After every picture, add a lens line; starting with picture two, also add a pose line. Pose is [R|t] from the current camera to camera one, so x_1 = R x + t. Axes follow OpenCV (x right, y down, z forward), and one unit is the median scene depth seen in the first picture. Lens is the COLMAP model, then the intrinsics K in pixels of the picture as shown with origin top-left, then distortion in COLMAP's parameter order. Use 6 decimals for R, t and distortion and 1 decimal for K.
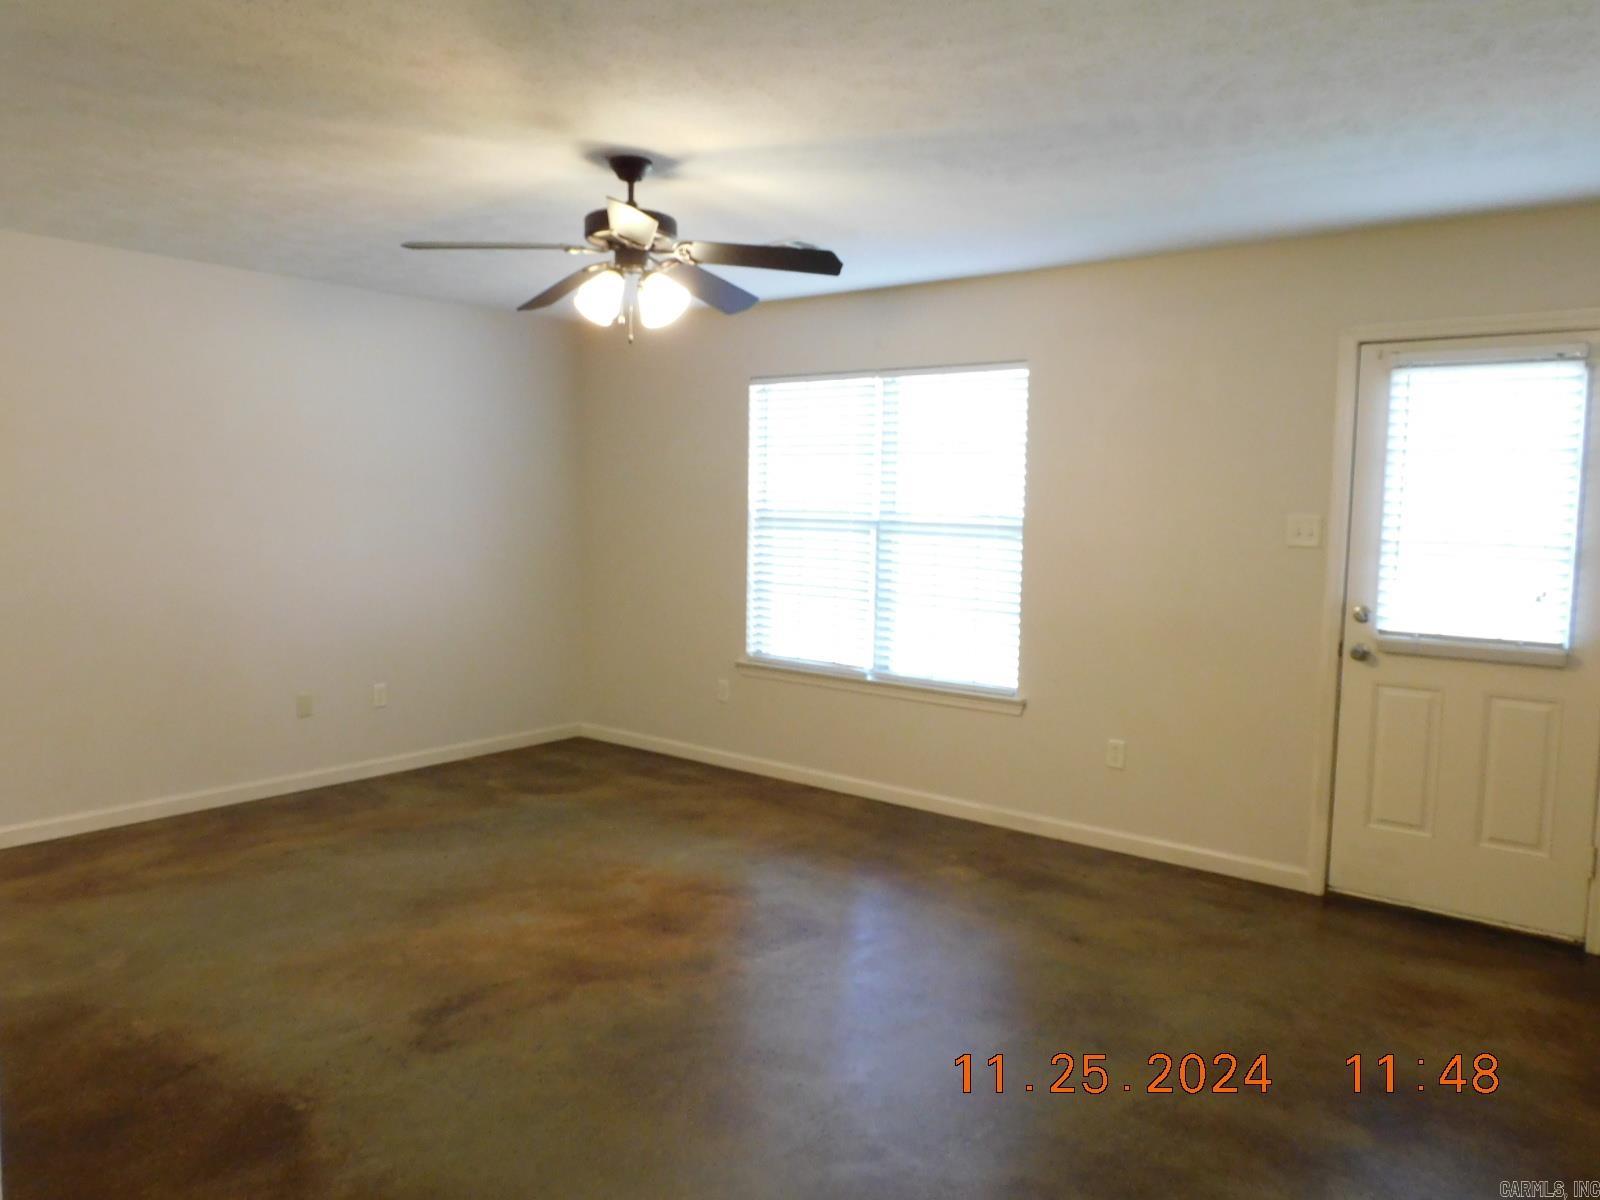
lens RADIAL K [[1146.0, 0, 807.6], [0, 1146.0, 601.6], [0, 0, 1]] dist [0.003700, 0.002980]
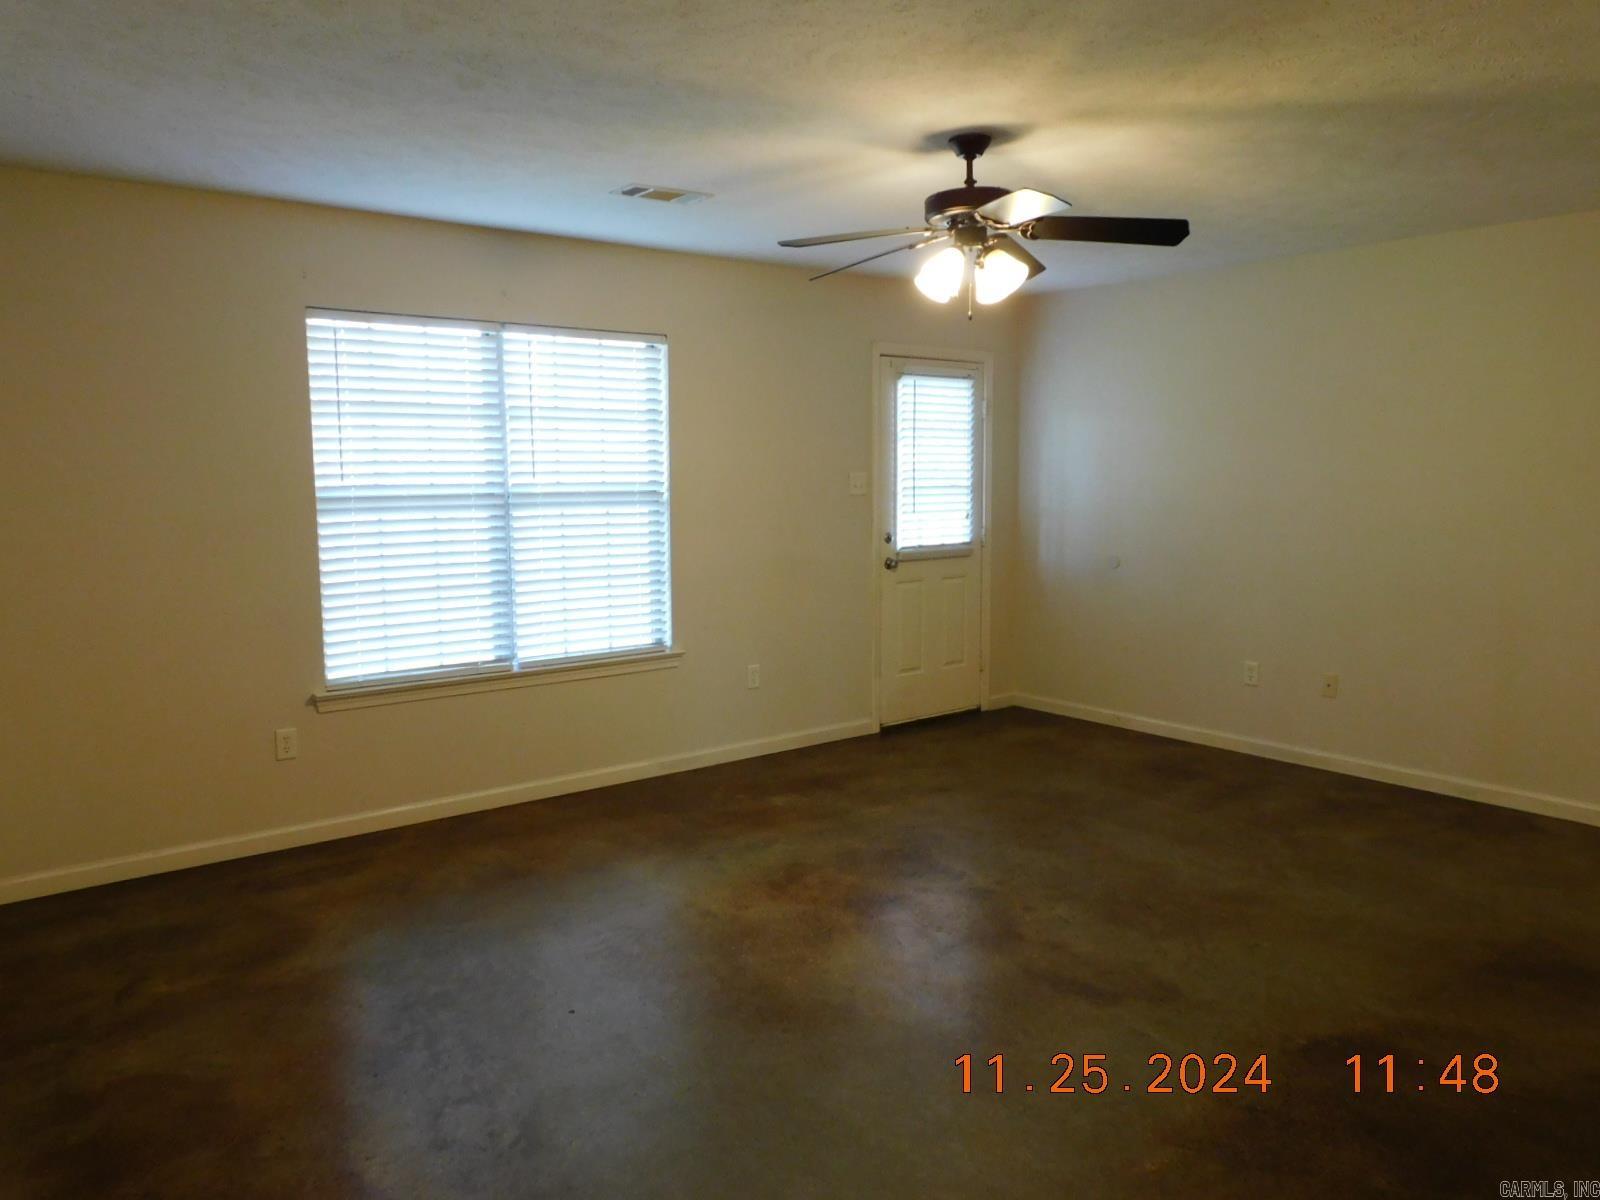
lens RADIAL K [[1135.5, 0, 800.0], [0, 1135.5, 600.0], [0, 0, 1]] dist [-0.002064, -0.000531]
pose [[0.236424, -0.132827, 0.962528, -0.988470], [0.097551, 0.988852, 0.112498, -0.087354], [-0.966741, 0.067298, 0.246746, 0.757038]]
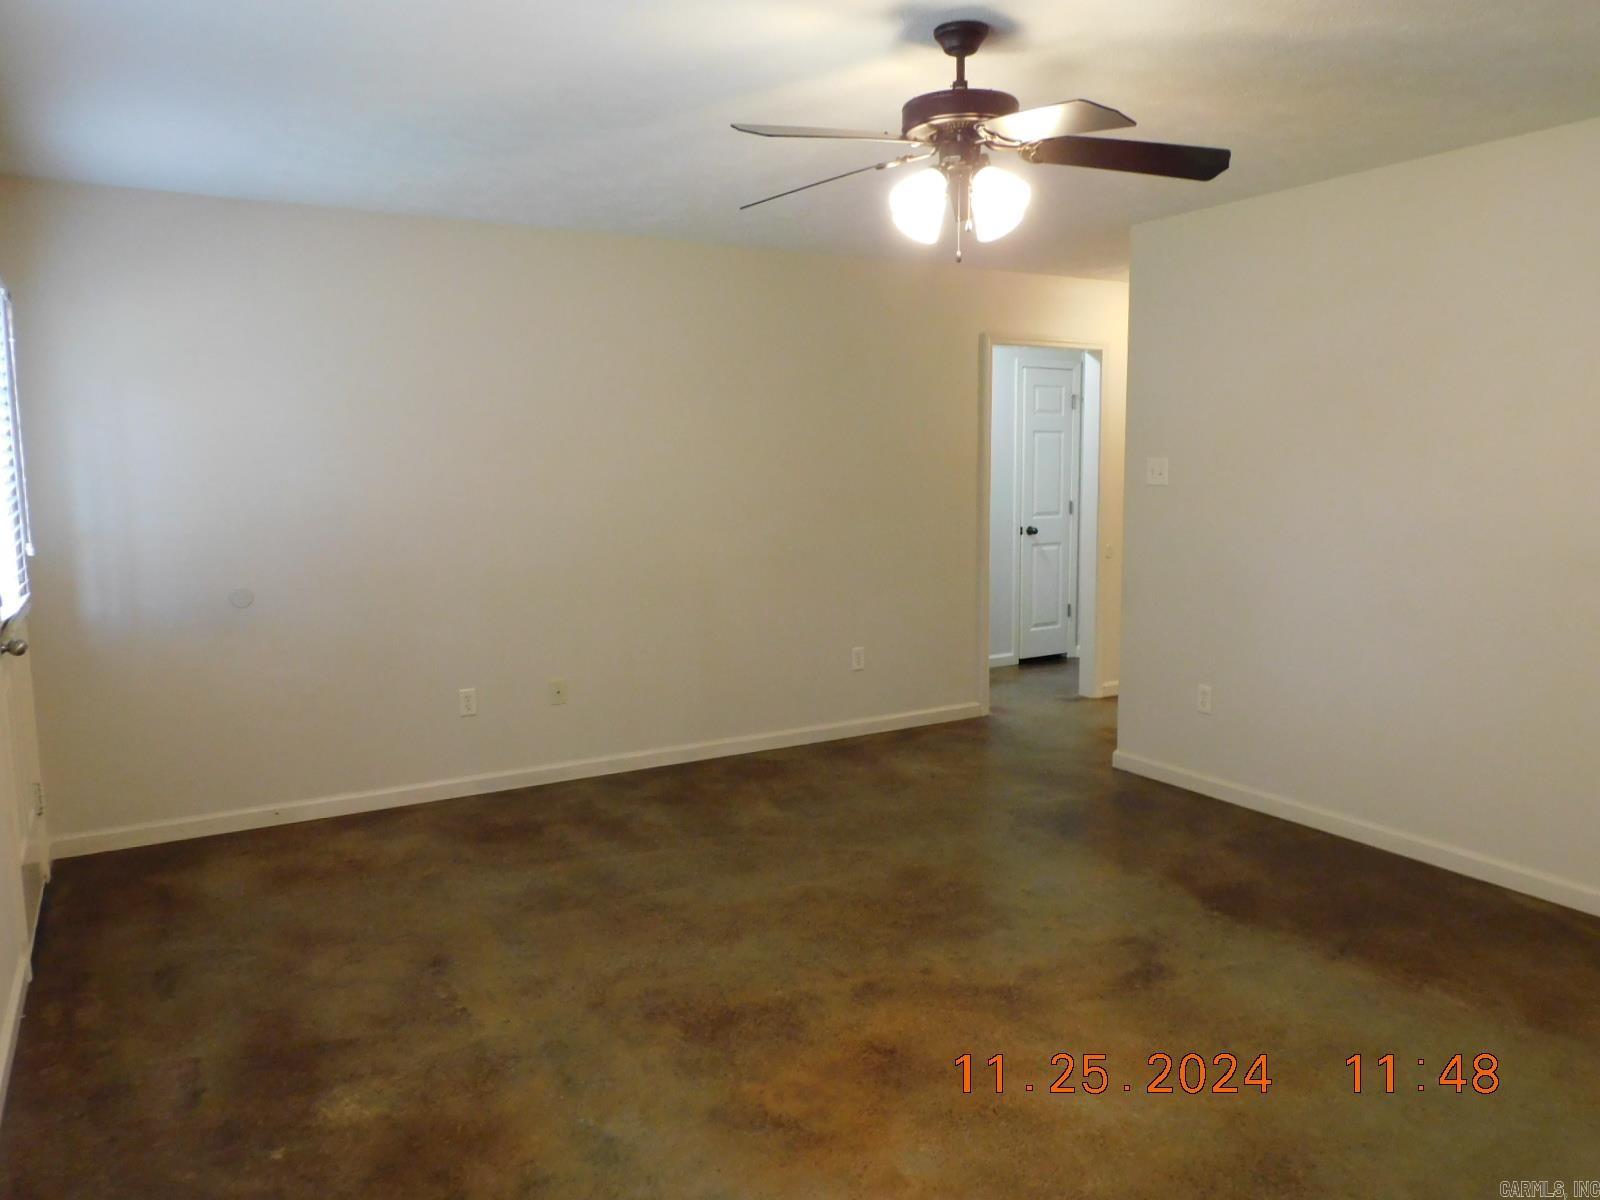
lens RADIAL K [[1146.0, 0, 807.6], [0, 1146.0, 601.6], [0, 0, 1]] dist [0.003700, 0.002980]
pose [[-0.931755, -0.056741, 0.358626, -0.296407], [0.021428, 0.977399, 0.210315, -0.136434], [-0.362454, 0.203647, -0.909481, 1.508077]]
